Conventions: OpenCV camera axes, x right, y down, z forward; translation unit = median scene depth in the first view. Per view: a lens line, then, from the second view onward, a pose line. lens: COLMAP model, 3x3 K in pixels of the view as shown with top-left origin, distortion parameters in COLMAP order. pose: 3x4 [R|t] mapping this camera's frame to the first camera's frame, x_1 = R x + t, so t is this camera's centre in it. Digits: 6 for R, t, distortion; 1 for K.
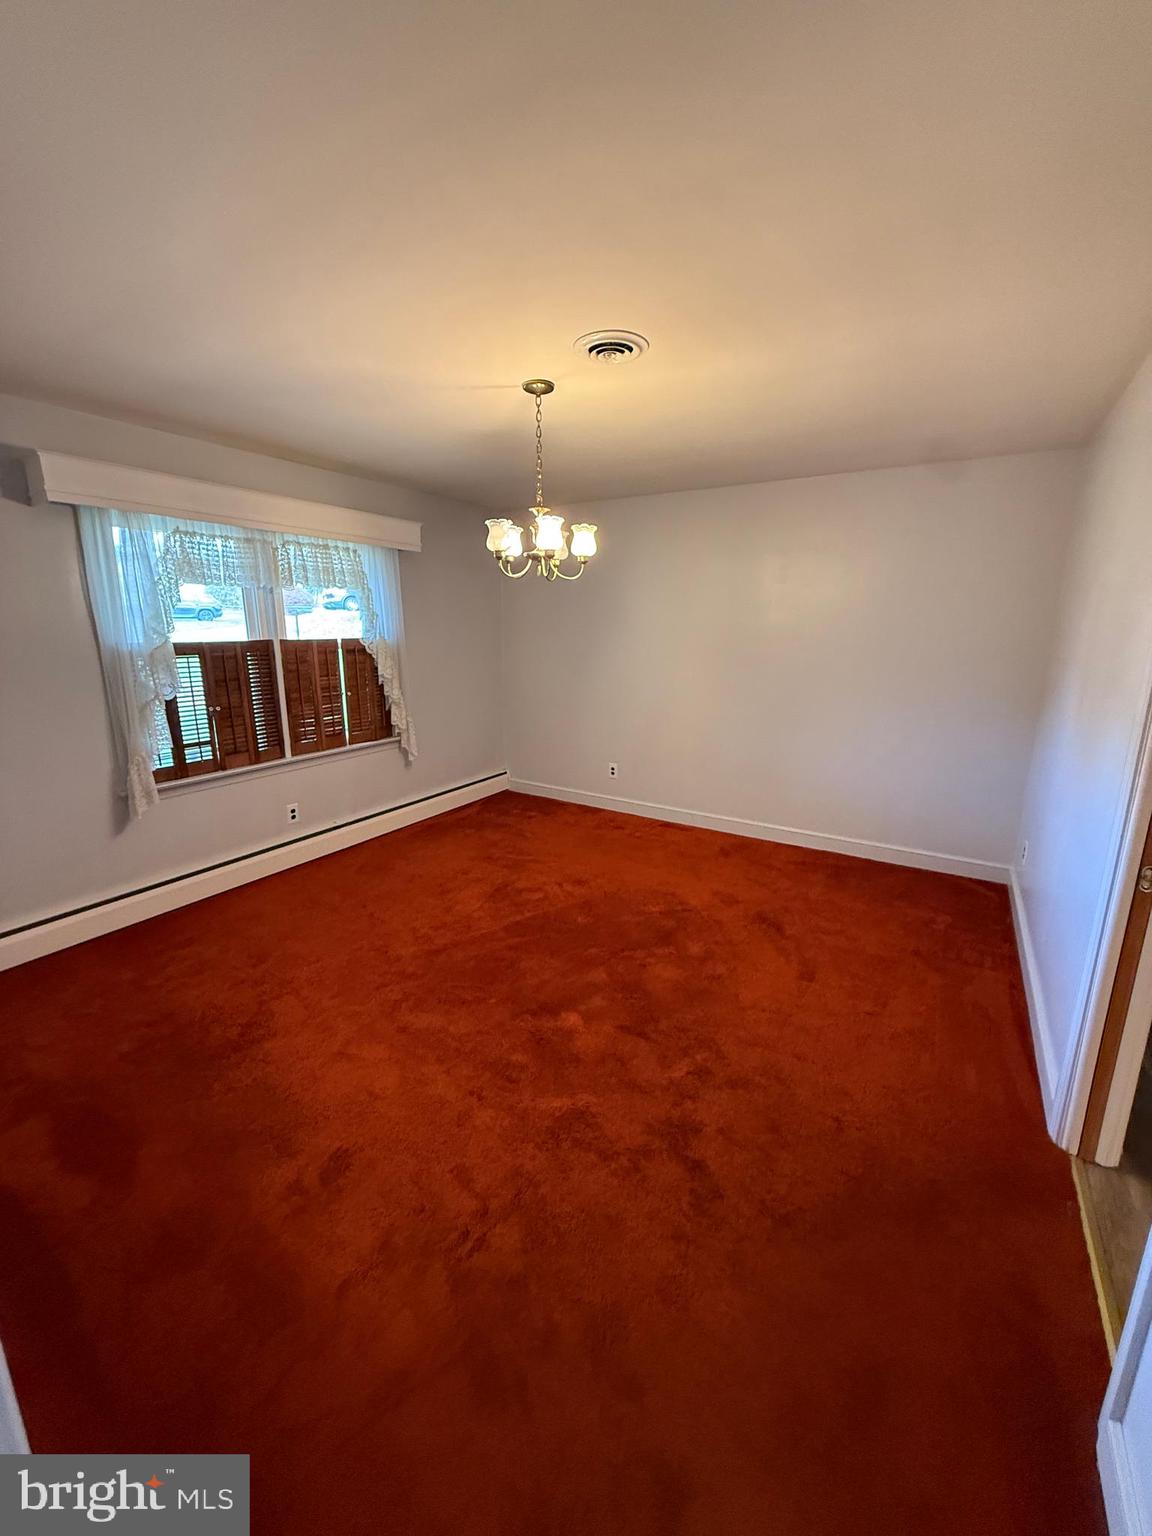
lens RADIAL K [[612.9, 0, 576.0], [0, 612.9, 768.0], [0, 0, 1]] dist [0.001486, -0.000252]
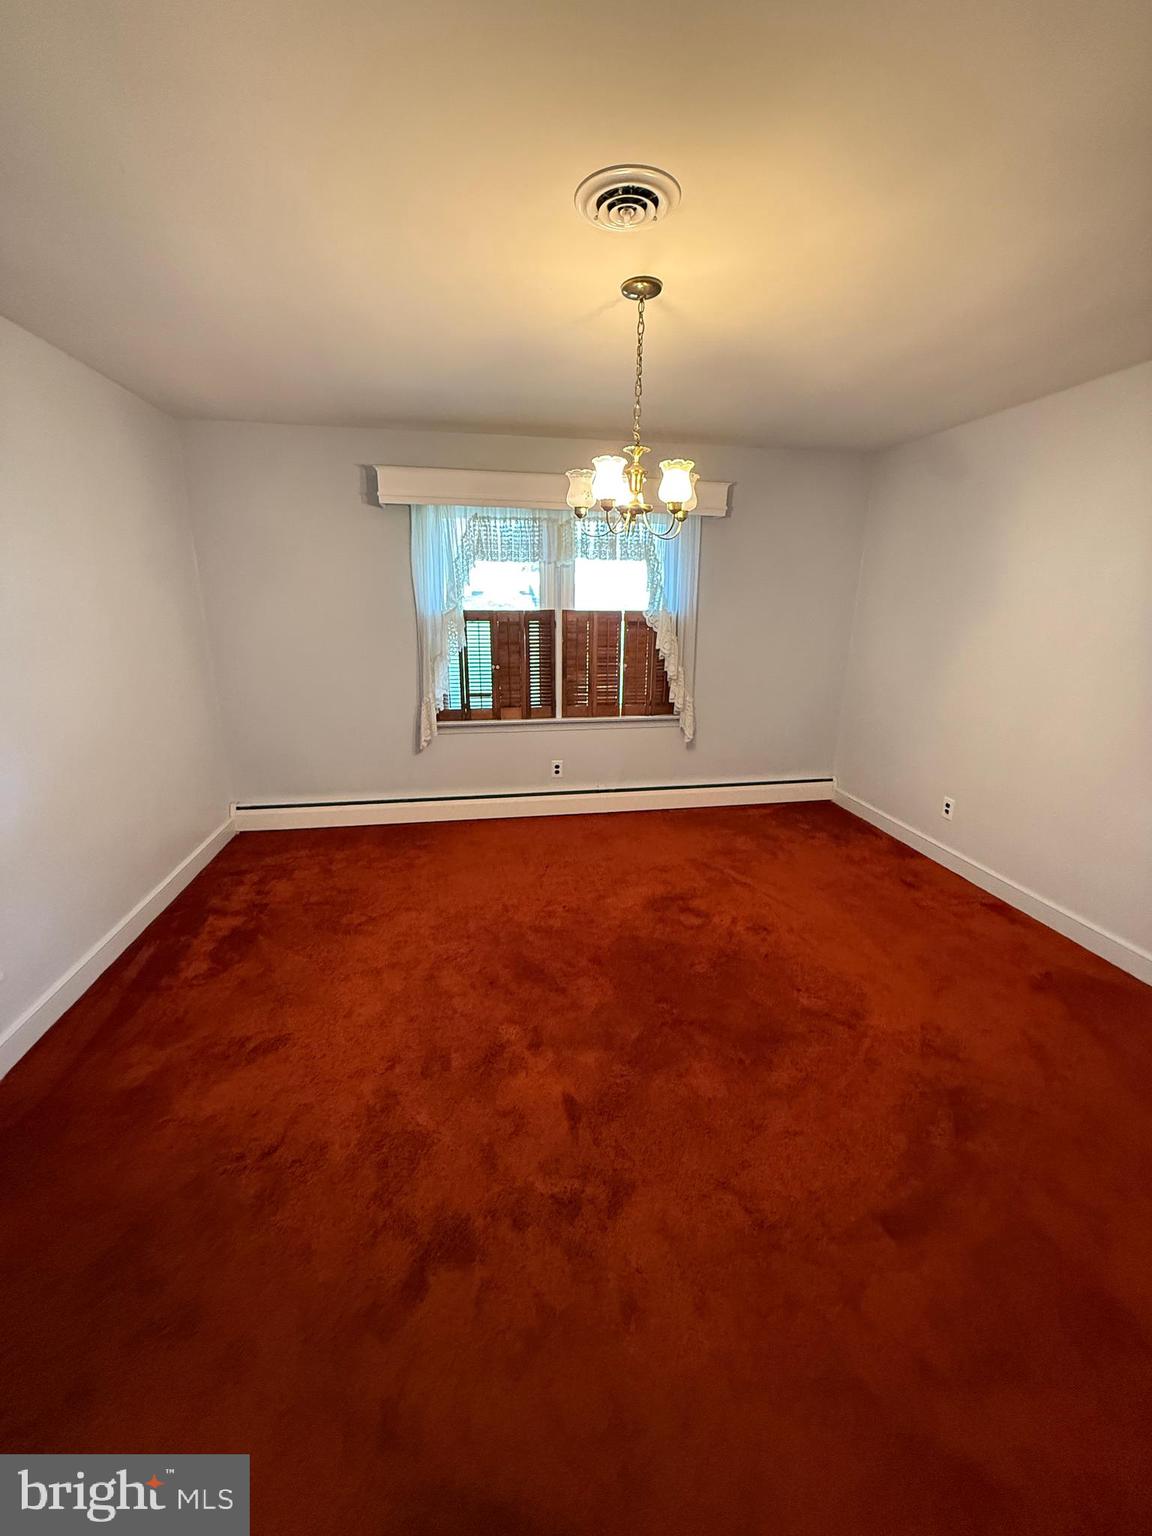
lens RADIAL K [[612.9, 0, 576.0], [0, 612.9, 768.0], [0, 0, 1]] dist [0.001486, -0.000252]
pose [[0.667025, 0.203068, -0.716827, 0.373586], [-0.175722, 0.977874, 0.113506, -0.062452], [0.724016, 0.050251, 0.687950, 0.281236]]
